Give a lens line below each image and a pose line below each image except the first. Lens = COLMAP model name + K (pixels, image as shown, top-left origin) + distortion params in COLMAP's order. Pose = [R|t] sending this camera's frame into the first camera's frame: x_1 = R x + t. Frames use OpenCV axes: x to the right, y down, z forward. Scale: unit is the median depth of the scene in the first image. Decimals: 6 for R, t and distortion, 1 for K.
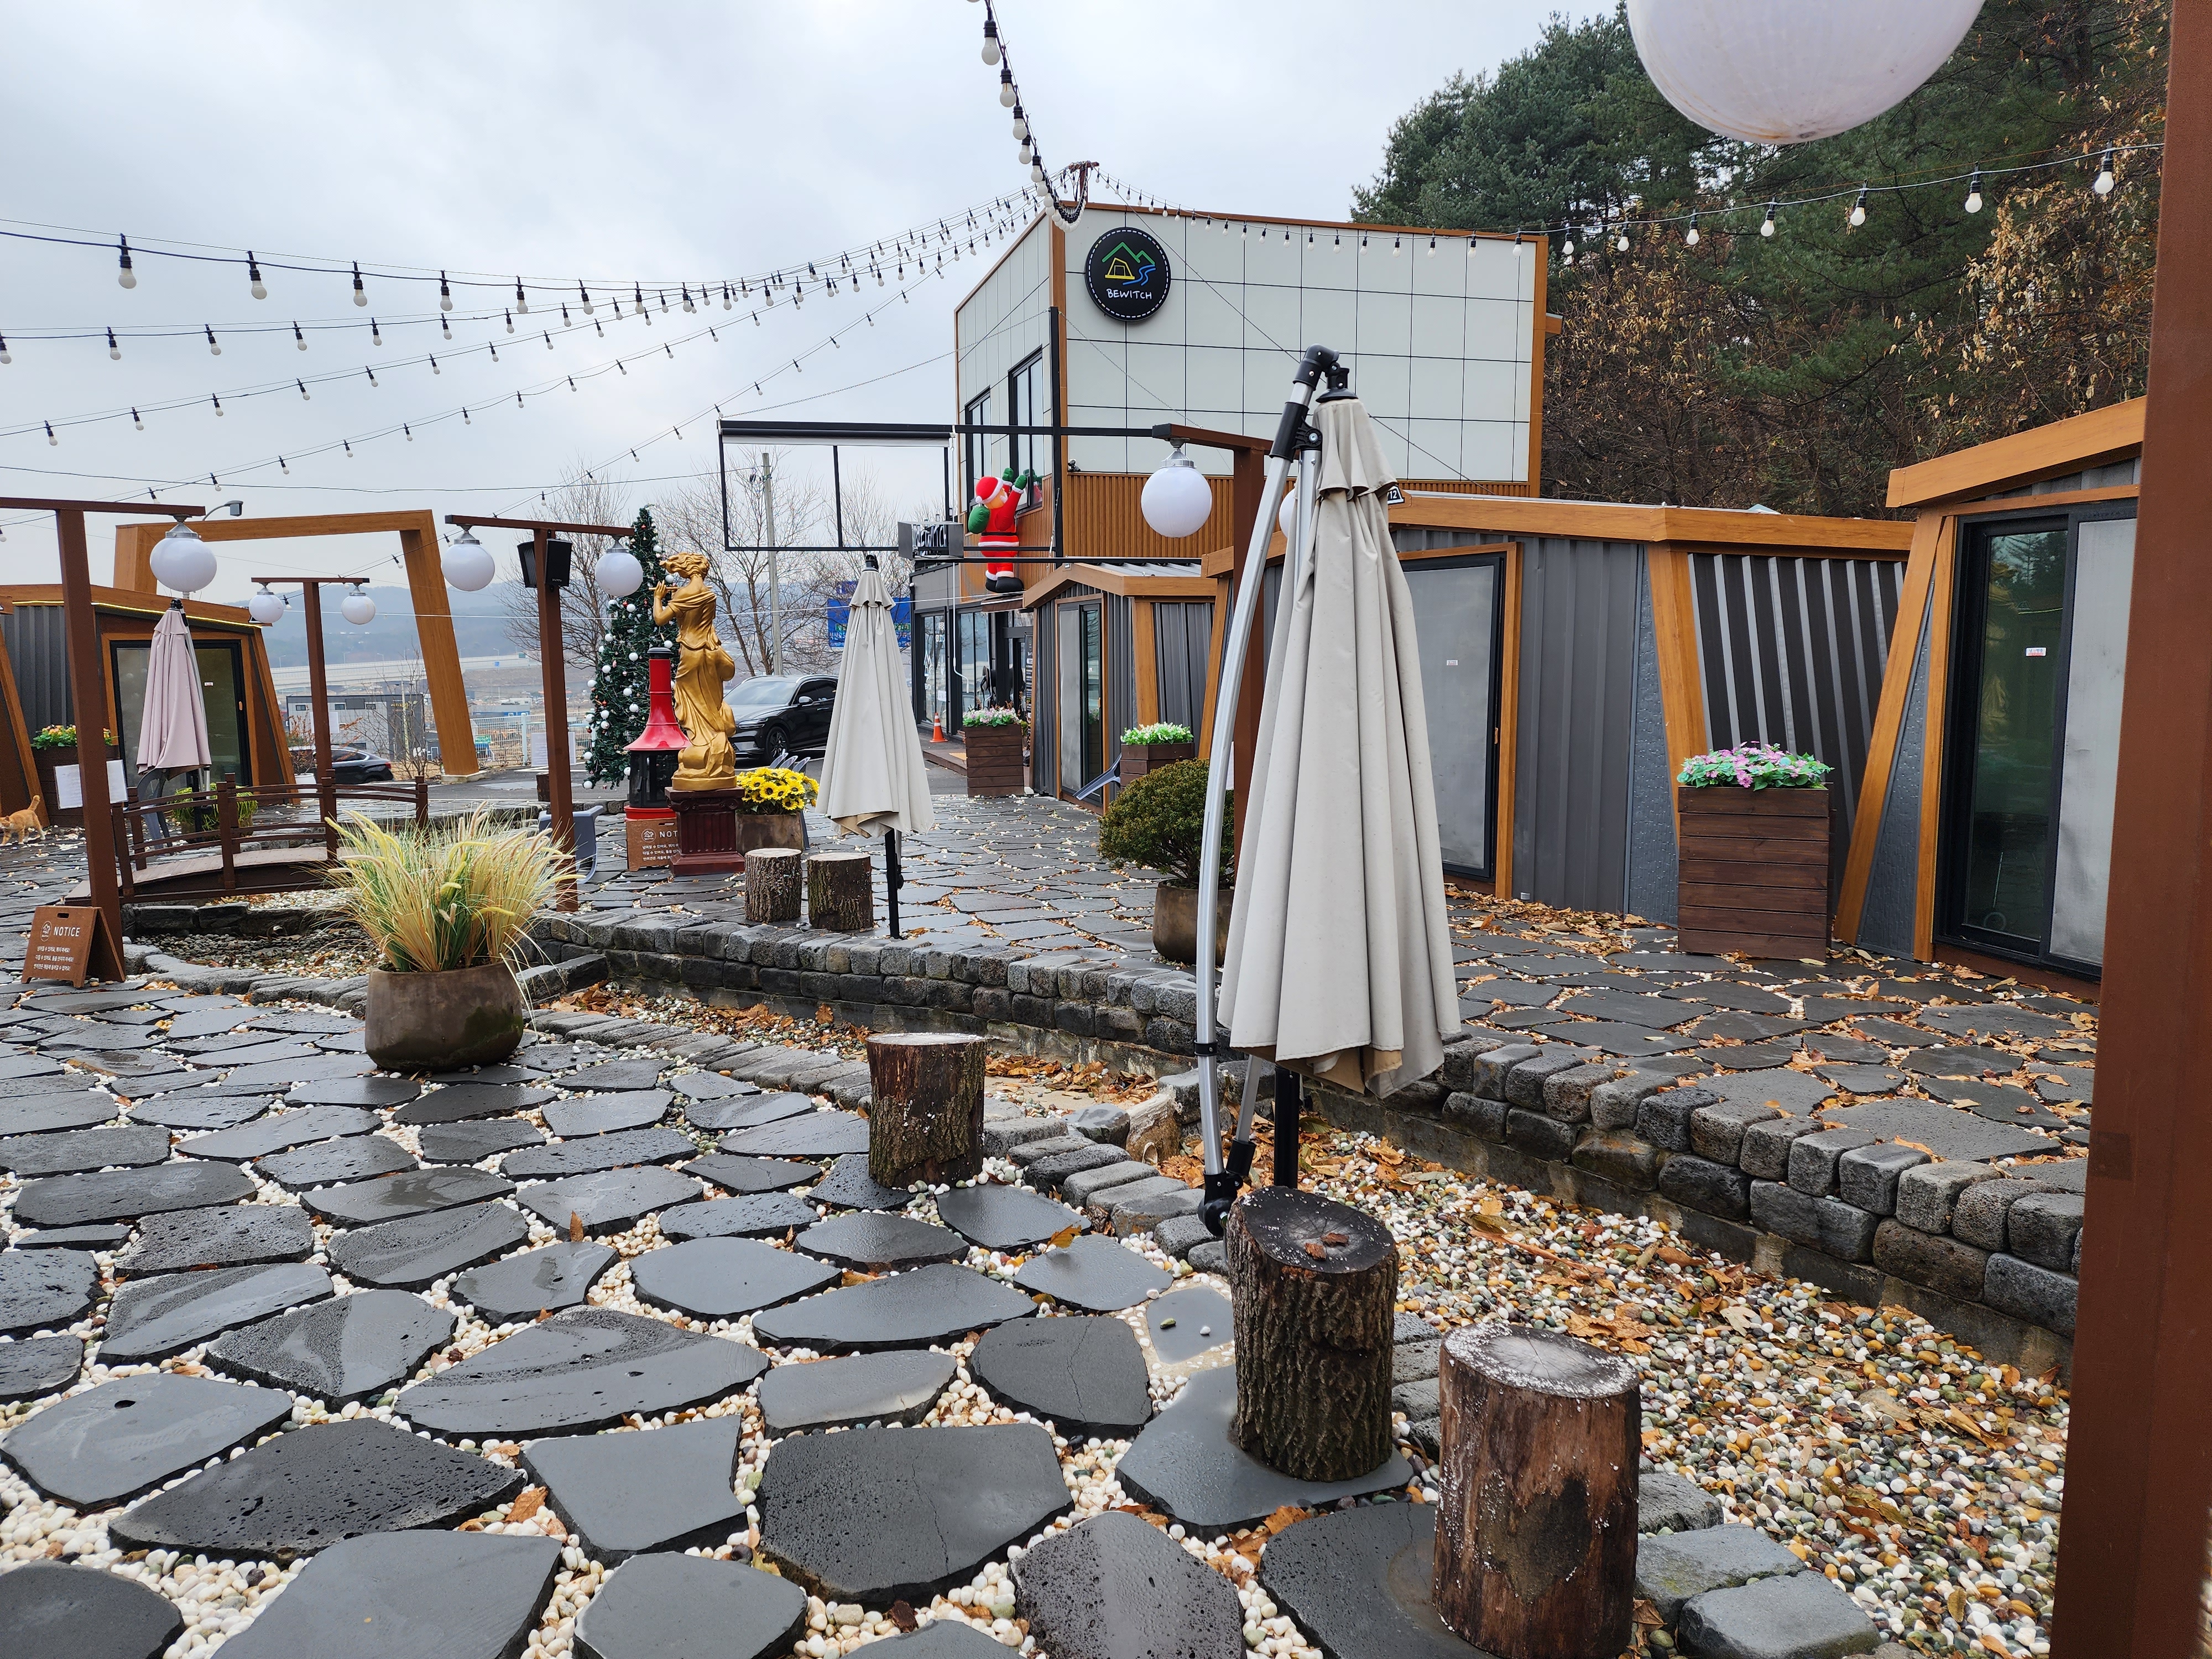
lens RADIAL K [[1461.9, 0, 1108.5], [0, 1461.9, 821.3], [0, 0, 1]] dist [0.053847, -0.036718]
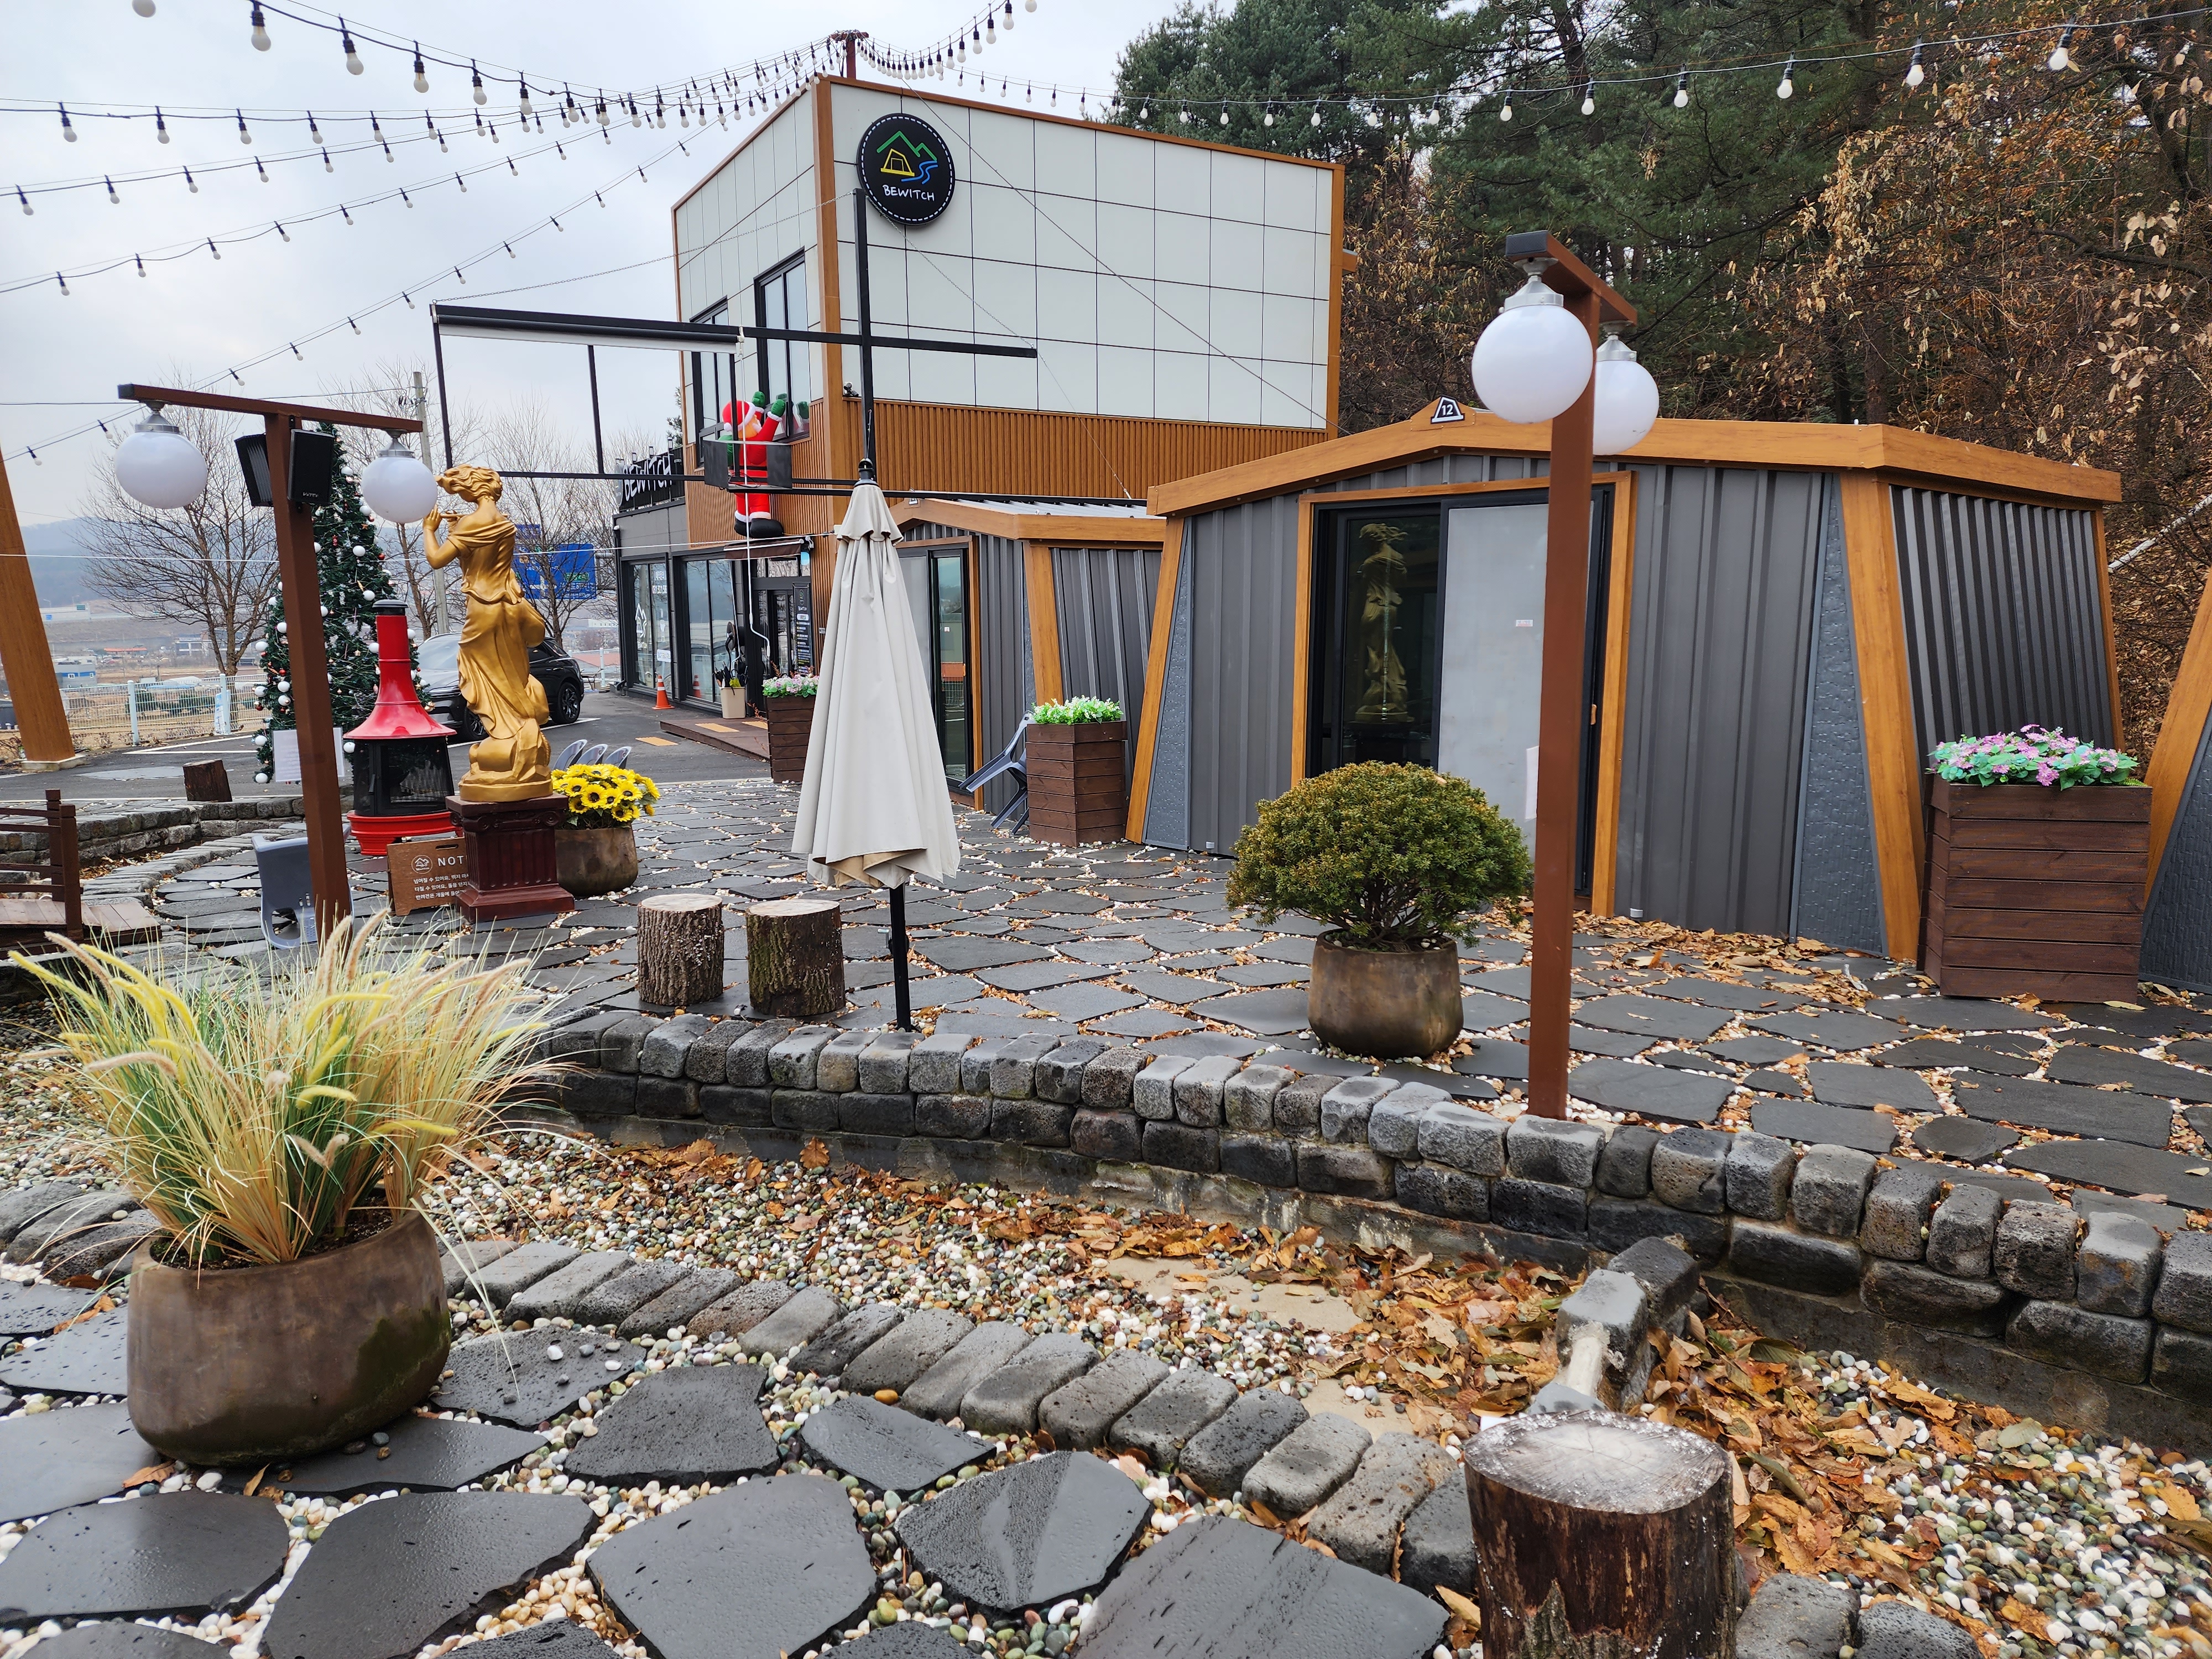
lens RADIAL K [[1461.9, 0, 1109.3], [0, 1461.9, 826.0], [0, 0, 1]] dist [0.053847, -0.036718]
pose [[0.975082, -0.030045, 0.219801, -0.149070], [0.022781, 0.999110, 0.035512, -0.027712], [-0.220672, -0.029619, 0.974898, 0.234326]]
